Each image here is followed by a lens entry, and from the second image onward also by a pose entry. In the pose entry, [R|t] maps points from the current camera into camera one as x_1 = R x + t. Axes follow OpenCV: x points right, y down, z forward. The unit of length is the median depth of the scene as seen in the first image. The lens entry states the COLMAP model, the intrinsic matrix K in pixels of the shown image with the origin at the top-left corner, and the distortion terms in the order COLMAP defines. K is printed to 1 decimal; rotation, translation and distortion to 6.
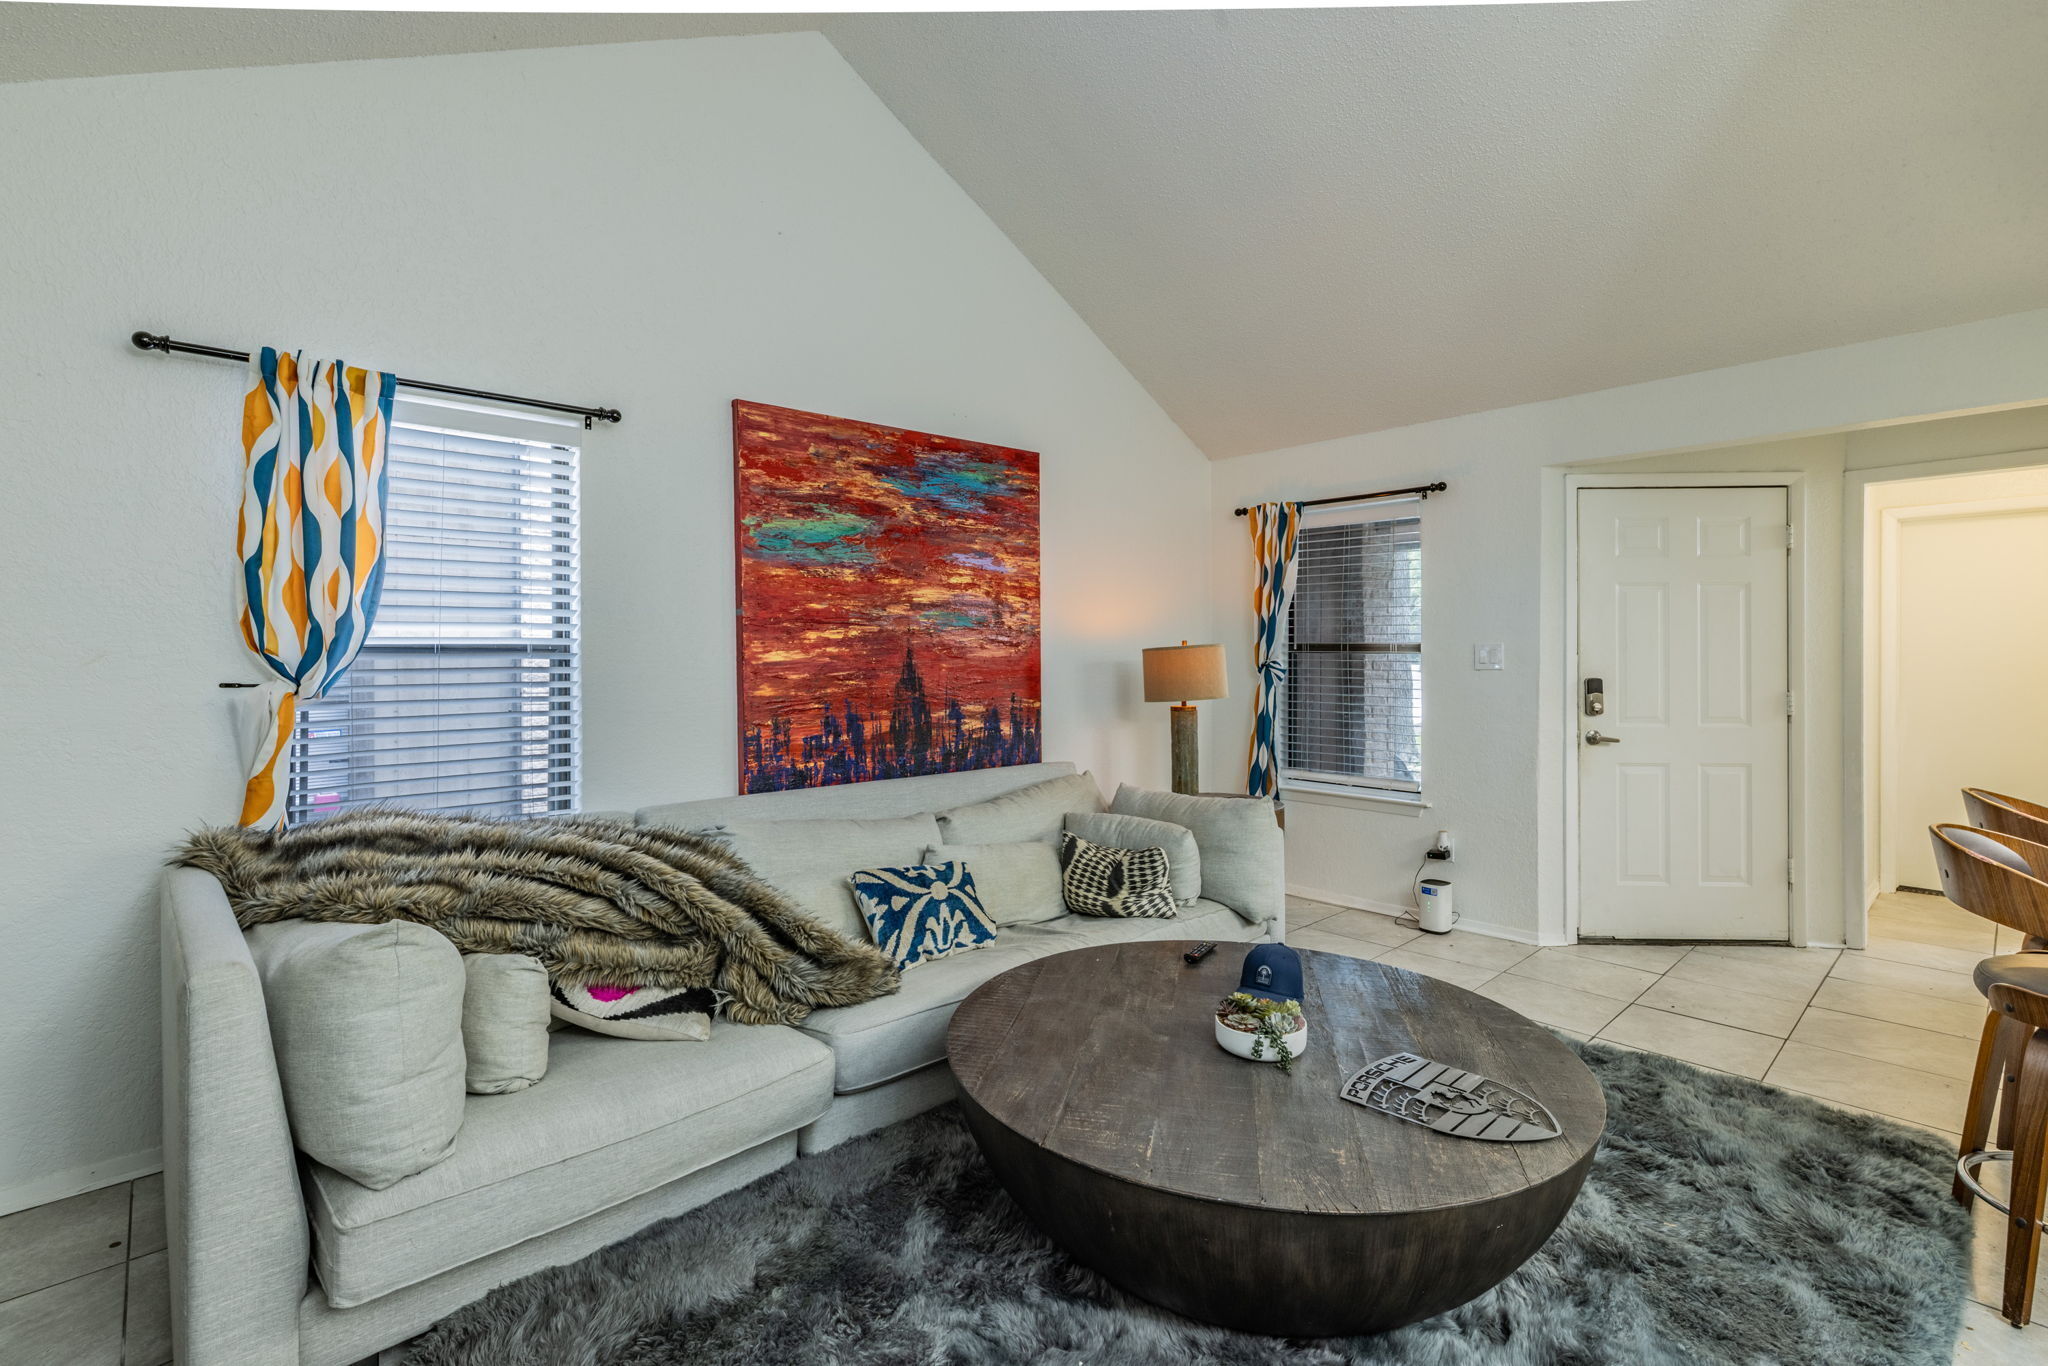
lens RADIAL K [[939.0, 0, 1009.4], [0, 939.0, 653.8], [0, 0, 1]] dist [0.005090, -0.000378]
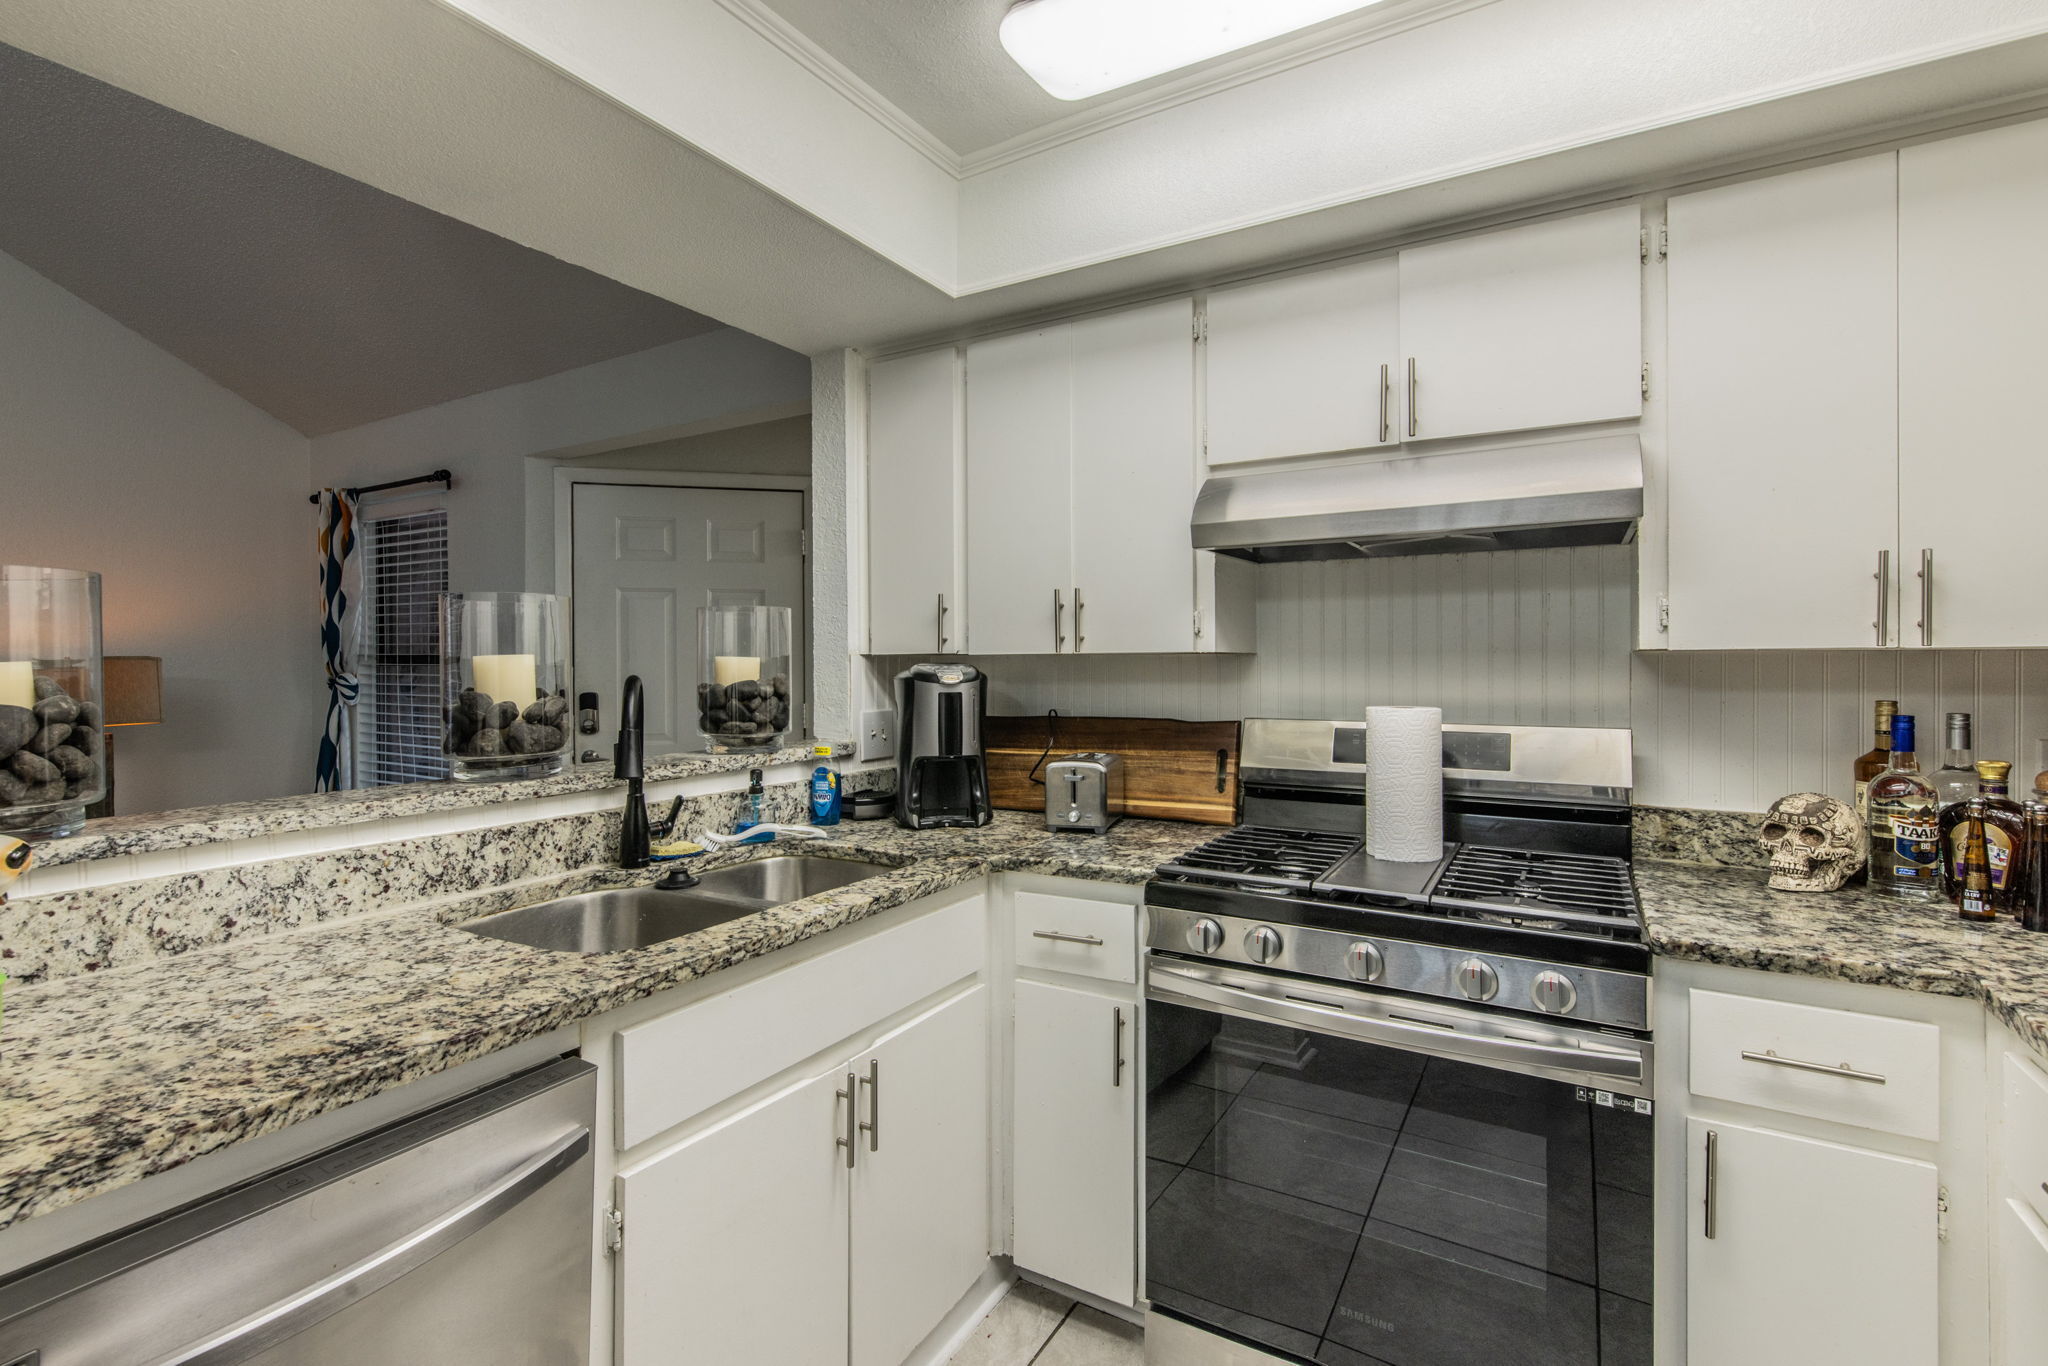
lens RADIAL K [[939.0, 0, 1029.1], [0, 939.0, 665.1], [0, 0, 1]] dist [0.005090, -0.000378]
pose [[0.958811, -0.005377, 0.283992, 0.839873], [0.004749, 0.999985, 0.002897, -0.000771], [-0.284003, -0.001429, 0.958822, 0.009365]]
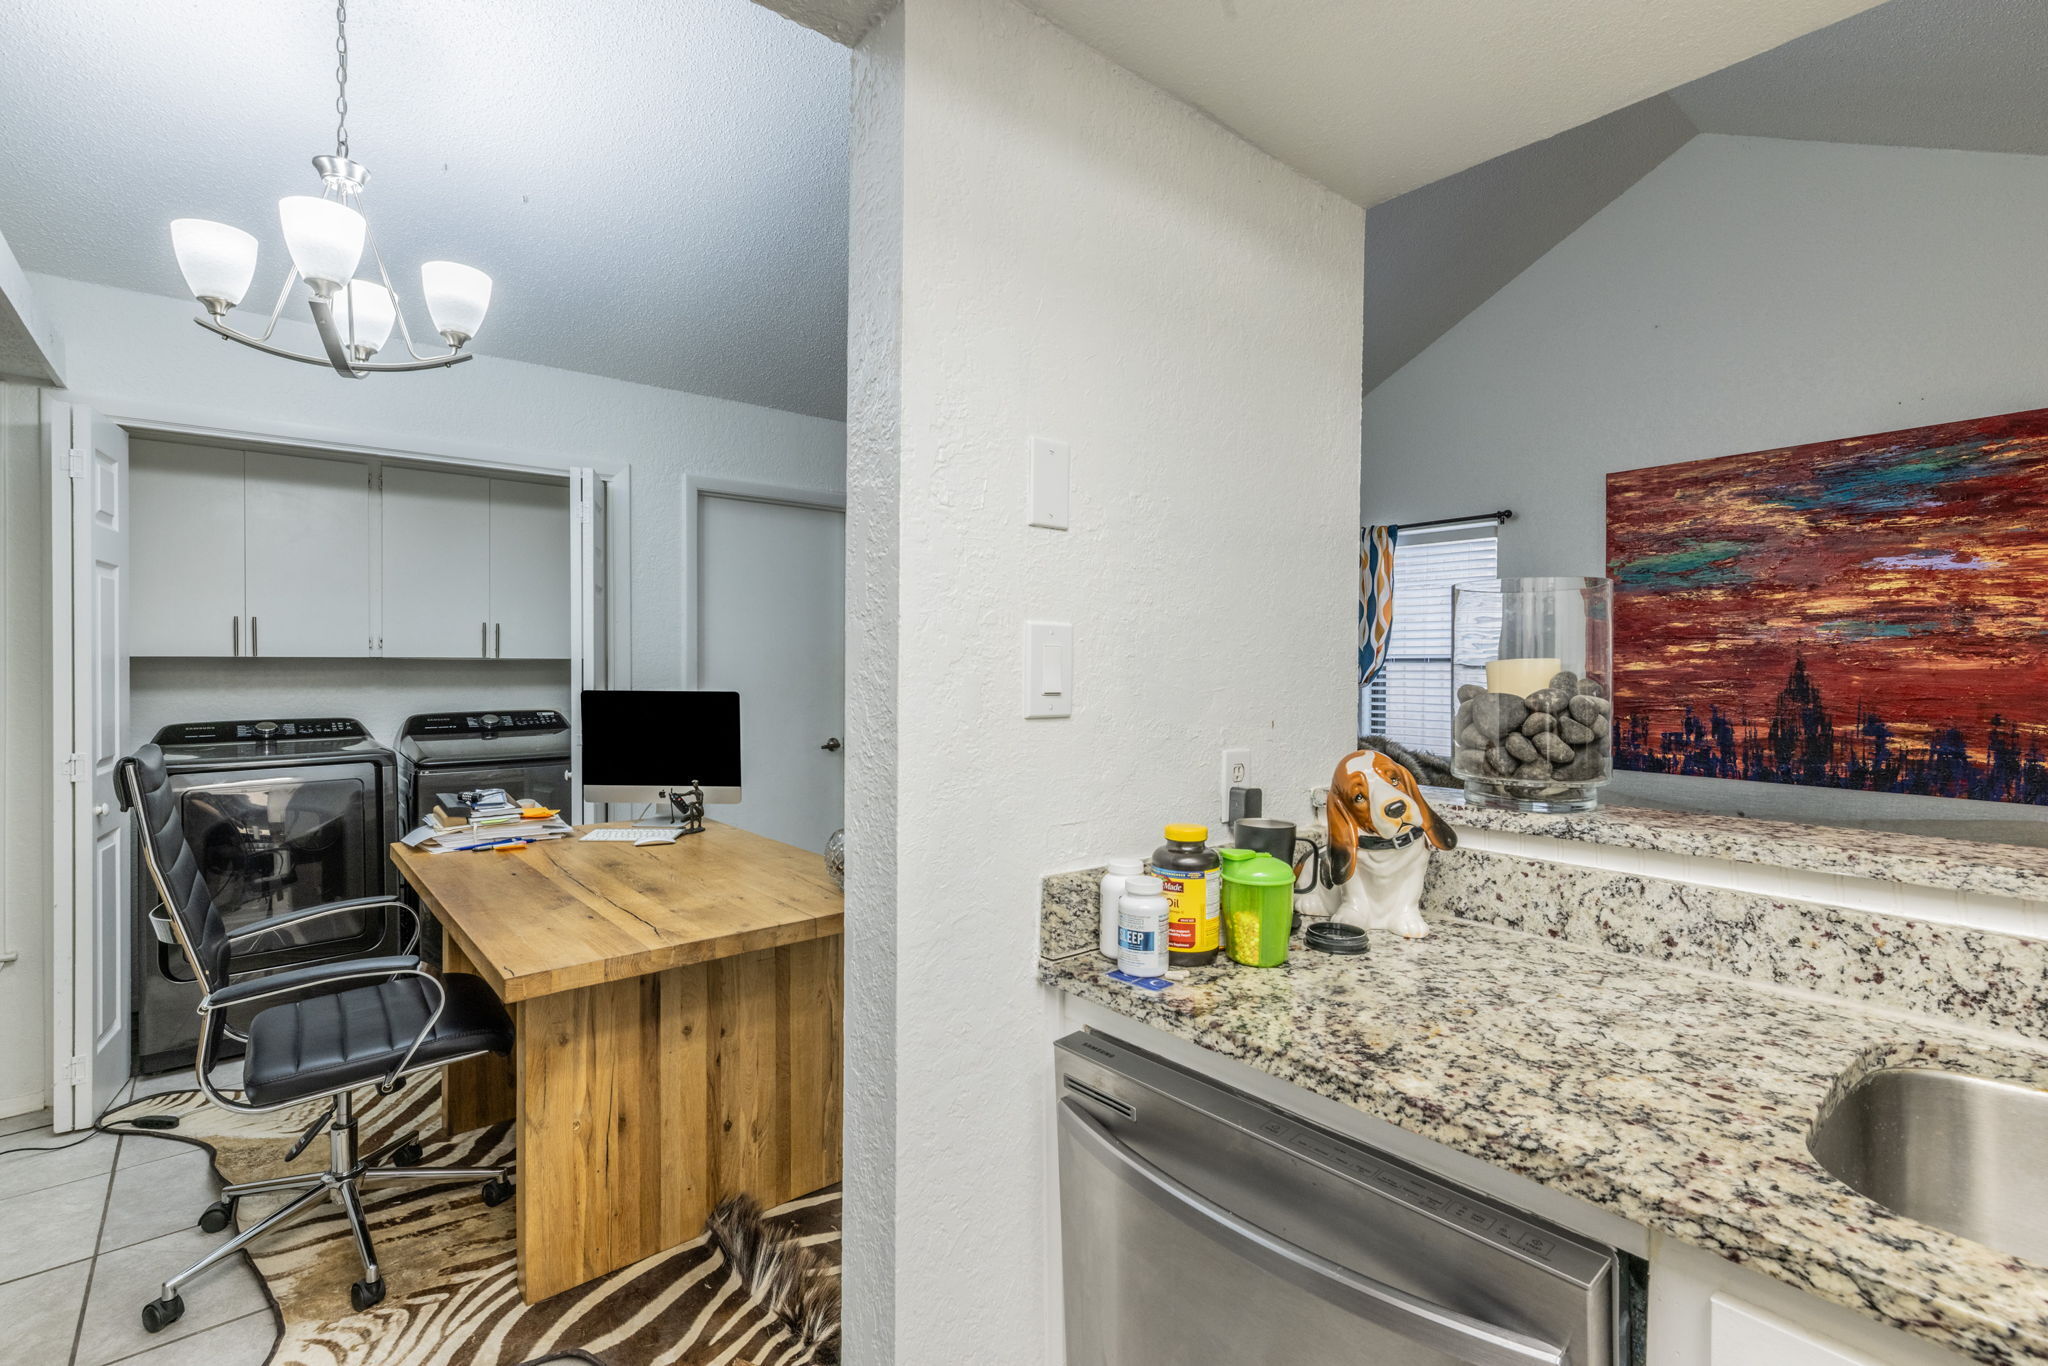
lens RADIAL K [[939.0, 0, 1025.6], [0, 939.0, 675.0], [0, 0, 1]] dist [0.005090, -0.000378]
pose [[-0.049557, 0.015441, -0.998652, 0.981298], [-0.005745, 0.999860, 0.015745, -0.000716], [0.998755, 0.006517, -0.049462, 0.216306]]
